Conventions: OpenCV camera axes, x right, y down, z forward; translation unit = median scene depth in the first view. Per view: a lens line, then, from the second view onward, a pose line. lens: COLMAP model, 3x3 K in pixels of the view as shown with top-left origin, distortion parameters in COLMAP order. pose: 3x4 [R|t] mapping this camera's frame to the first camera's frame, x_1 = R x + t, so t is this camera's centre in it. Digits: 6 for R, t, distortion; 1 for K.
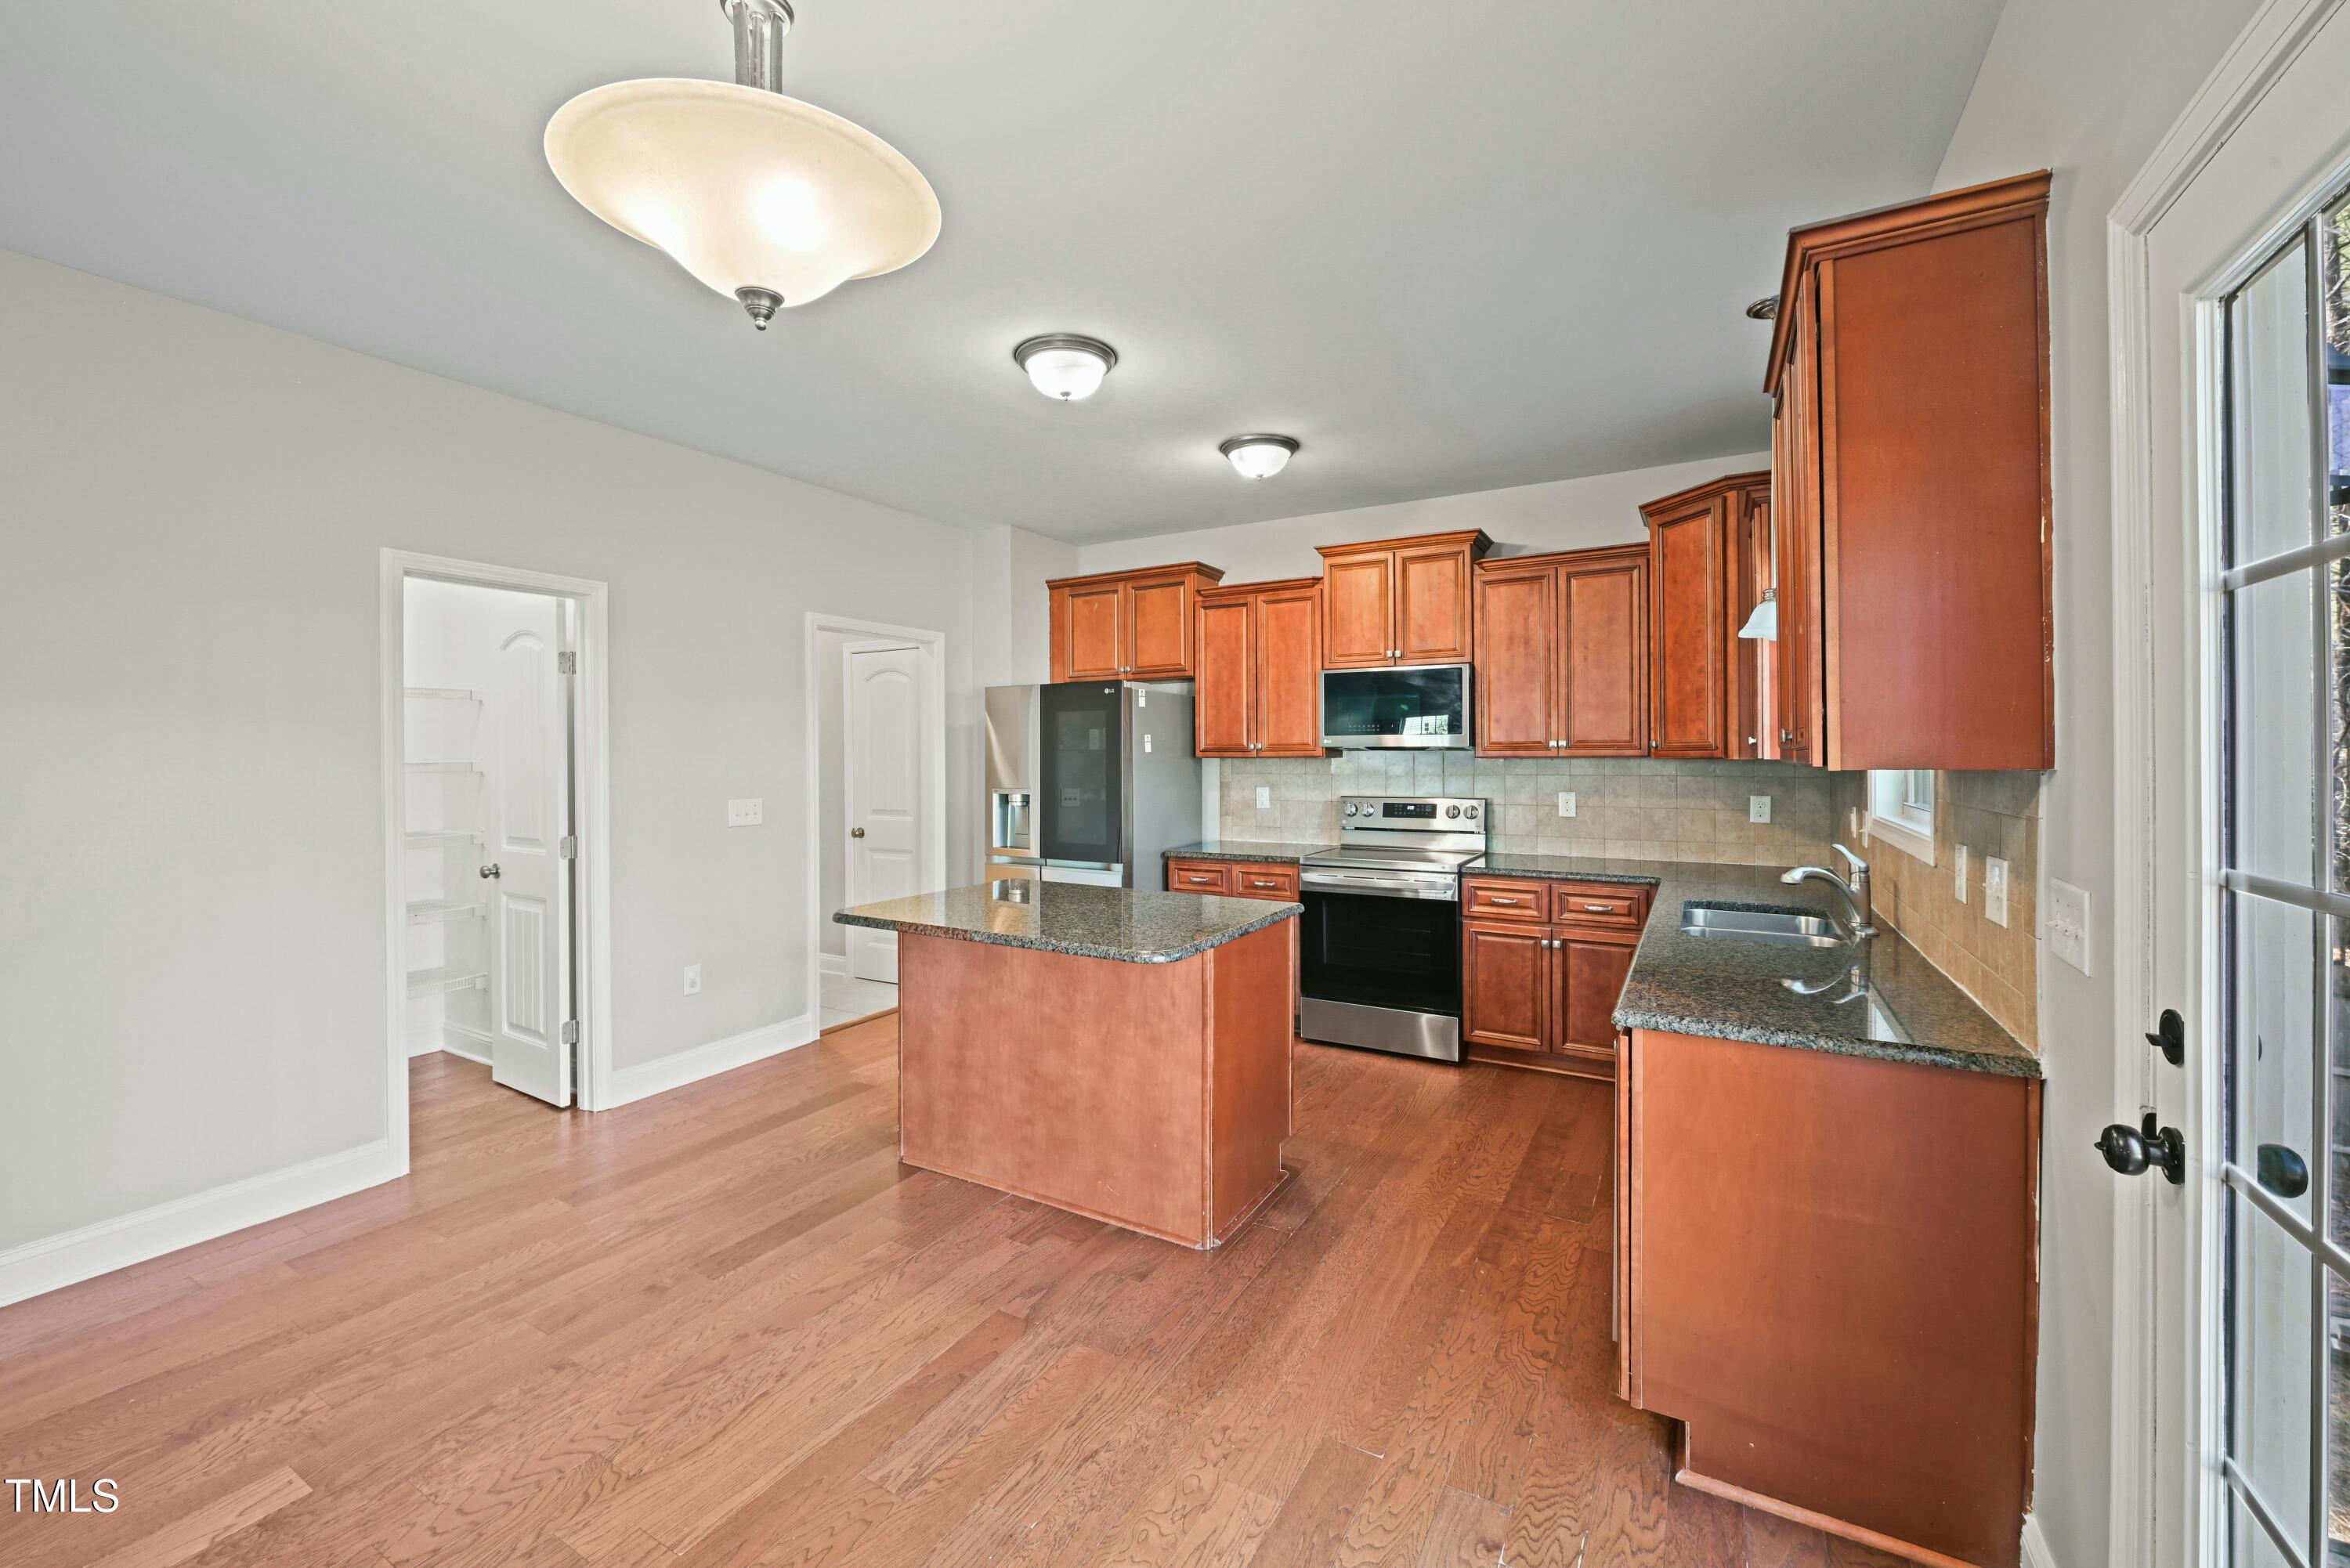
lens RADIAL K [[935.1, 0, 1166.5], [0, 935.1, 757.4], [0, 0, 1]] dist [-0.003233, -0.001191]
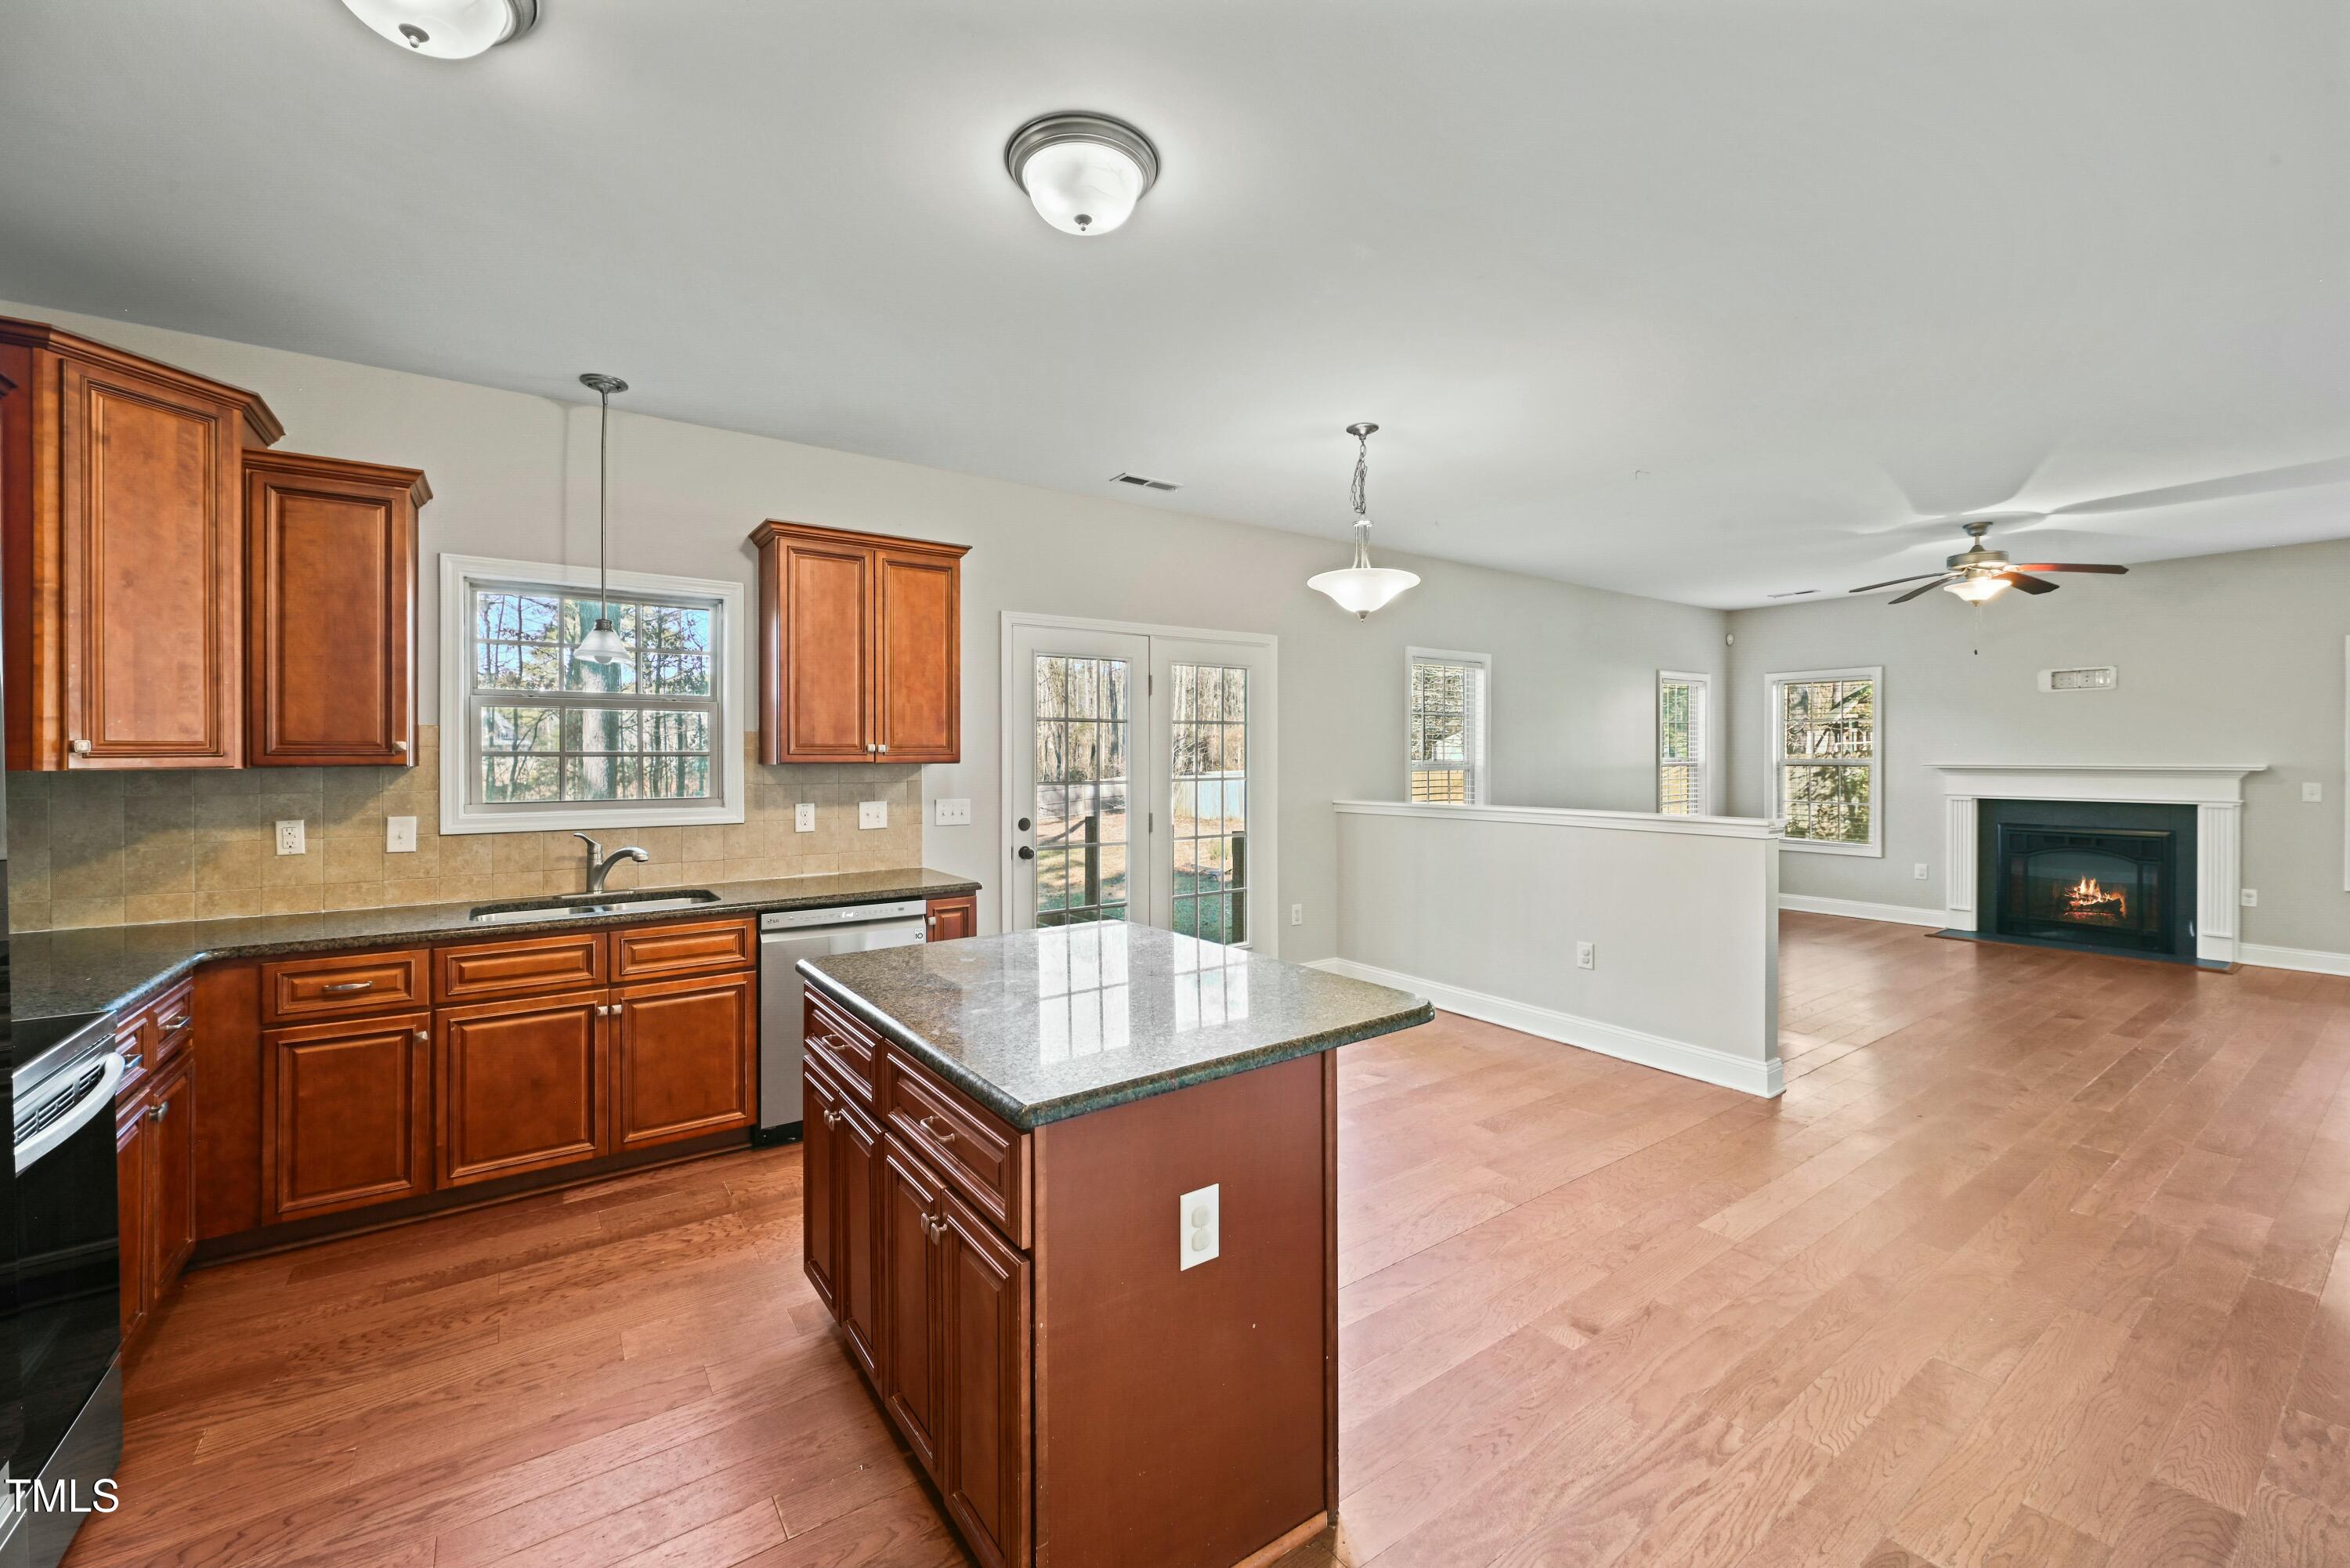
lens RADIAL K [[935.1, 0, 1166.5], [0, 935.1, 757.4], [0, 0, 1]] dist [-0.003233, -0.001191]
pose [[-0.906632, 0.005769, 0.421884, -0.349742], [0.008699, 0.999950, 0.005020, -0.004177], [-0.421833, 0.008221, -0.906636, 1.251421]]
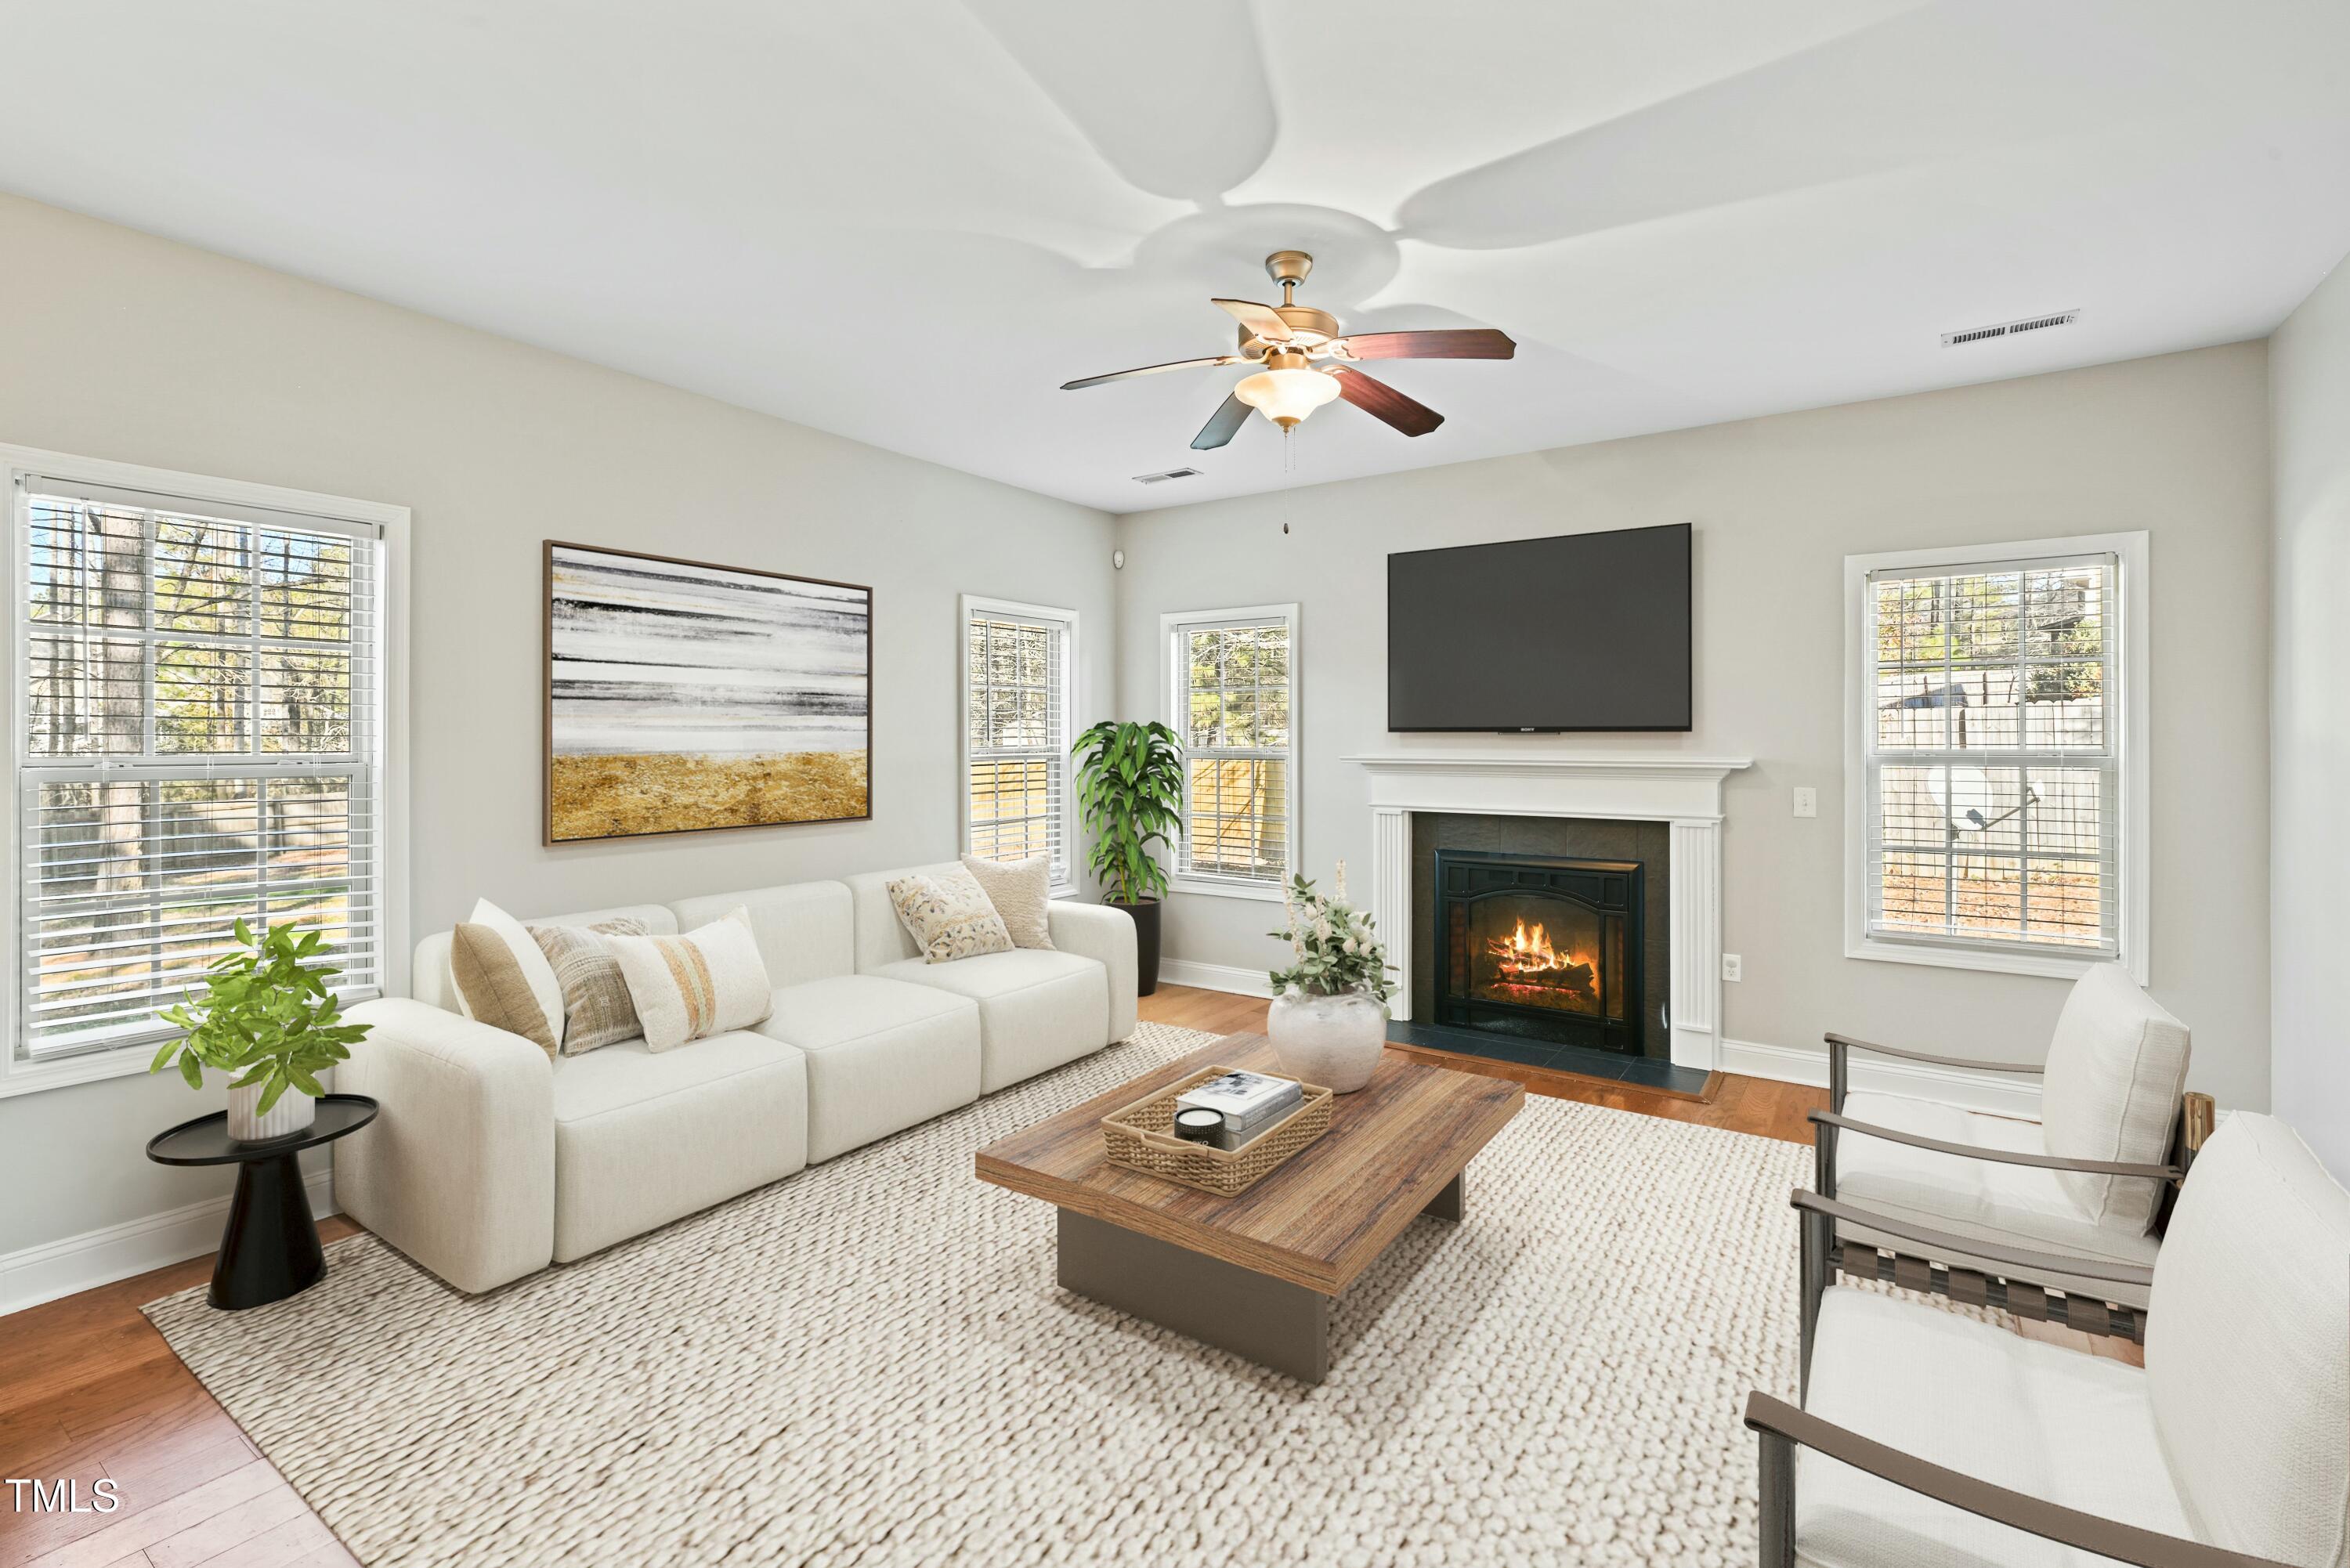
lens RADIAL K [[1052.4, 0, 1173.4], [0, 1052.4, 737.5], [0, 0, 1]] dist [0.008064, -0.000139]
pose [[-0.997008, 0.005133, 0.077123, -0.829654], [0.005239, 0.999986, 0.001173, 0.004530], [-0.077116, 0.001573, -0.997021, 0.247264]]
